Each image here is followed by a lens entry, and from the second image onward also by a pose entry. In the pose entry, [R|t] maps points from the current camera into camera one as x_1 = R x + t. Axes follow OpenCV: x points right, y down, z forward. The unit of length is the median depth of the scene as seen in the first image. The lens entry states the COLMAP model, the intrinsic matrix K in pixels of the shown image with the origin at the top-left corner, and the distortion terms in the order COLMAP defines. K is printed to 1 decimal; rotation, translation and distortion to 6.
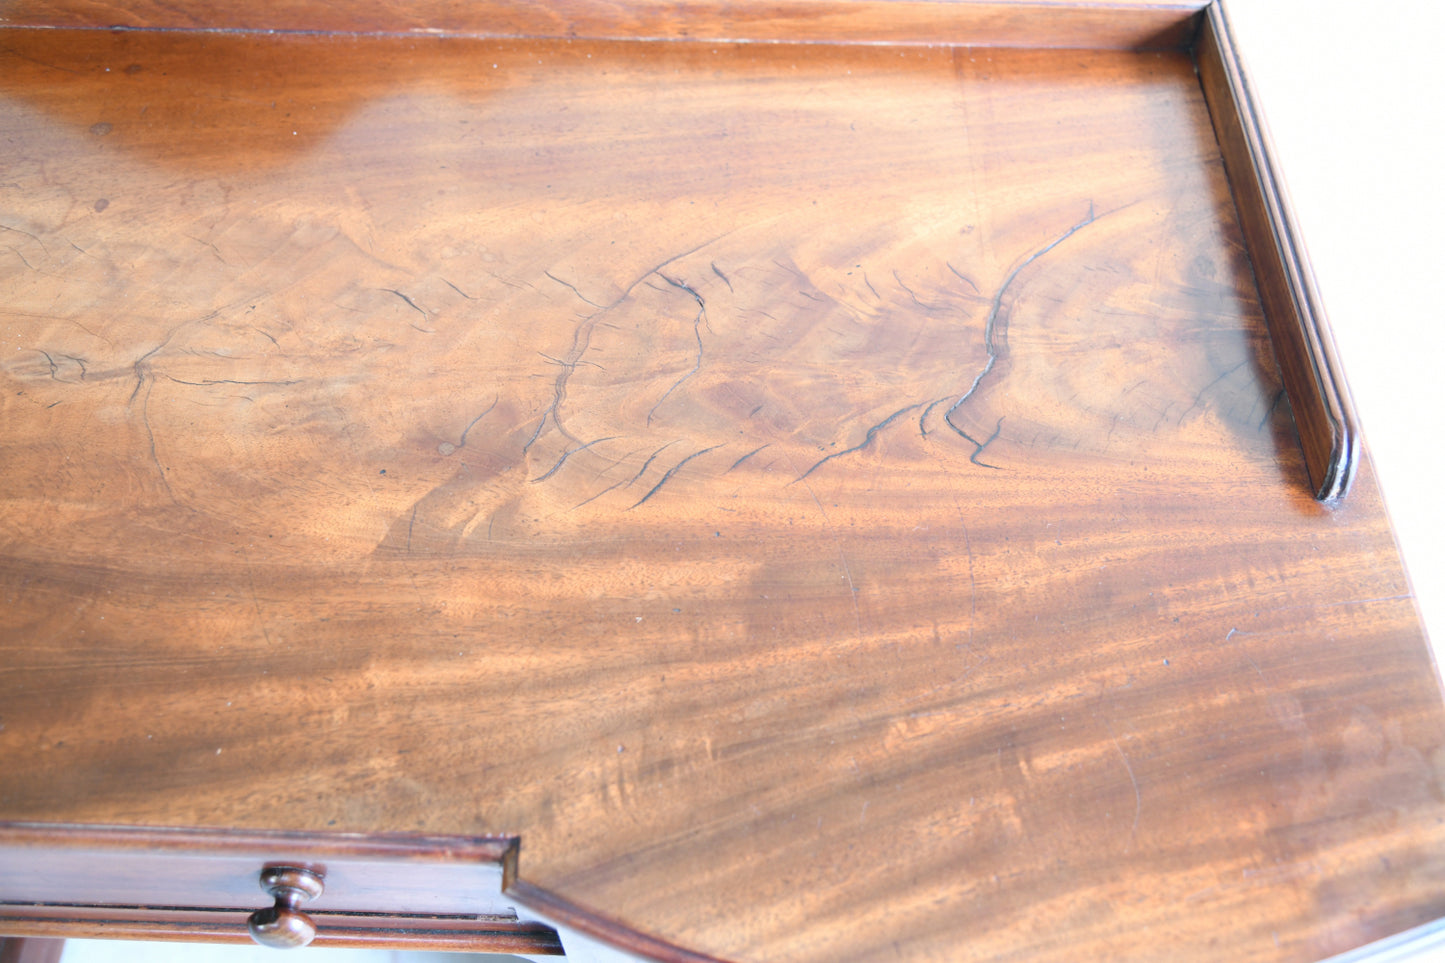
lens RADIAL K [[1407.7, 0, 722.5], [0, 1407.7, 481.5], [0, 0, 1]] dist [-0.036683, 0.006251]
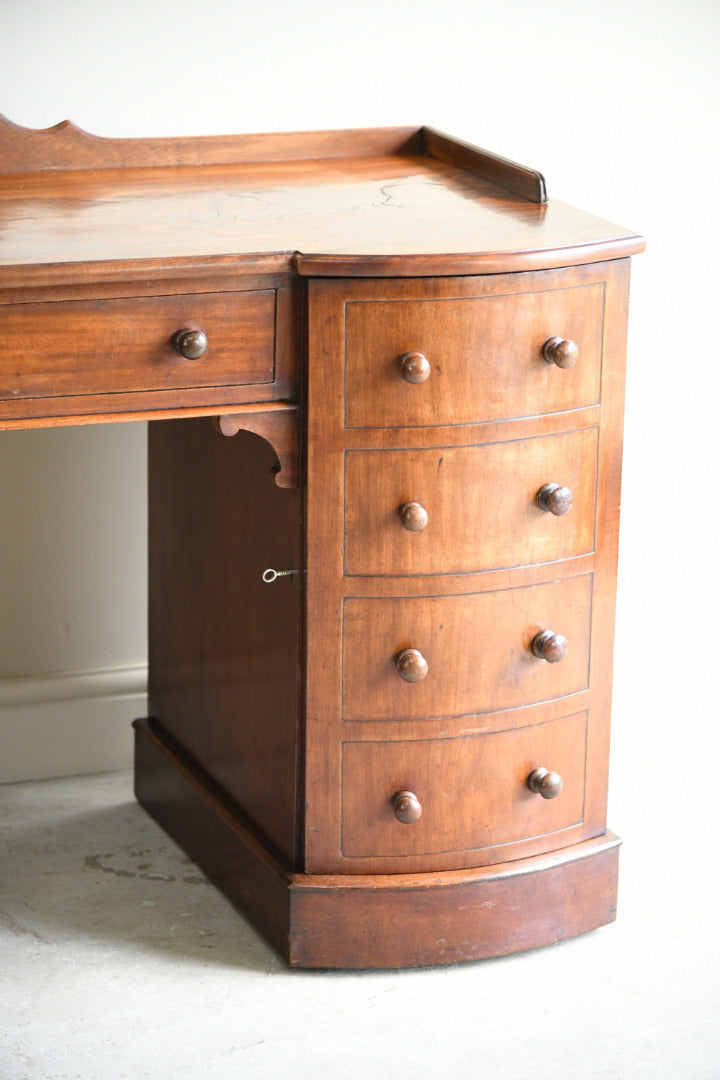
lens RADIAL K [[3365.2, 0, 360.0], [0, 3365.2, 540.0], [0, 0, 1]] dist [0.017753, -0.019332]
pose [[0.919381, -0.095378, 0.381631, -2.054025], [0.306783, 0.781093, -0.543854, 3.413071], [-0.246217, 0.617087, 0.747383, -2.804801]]
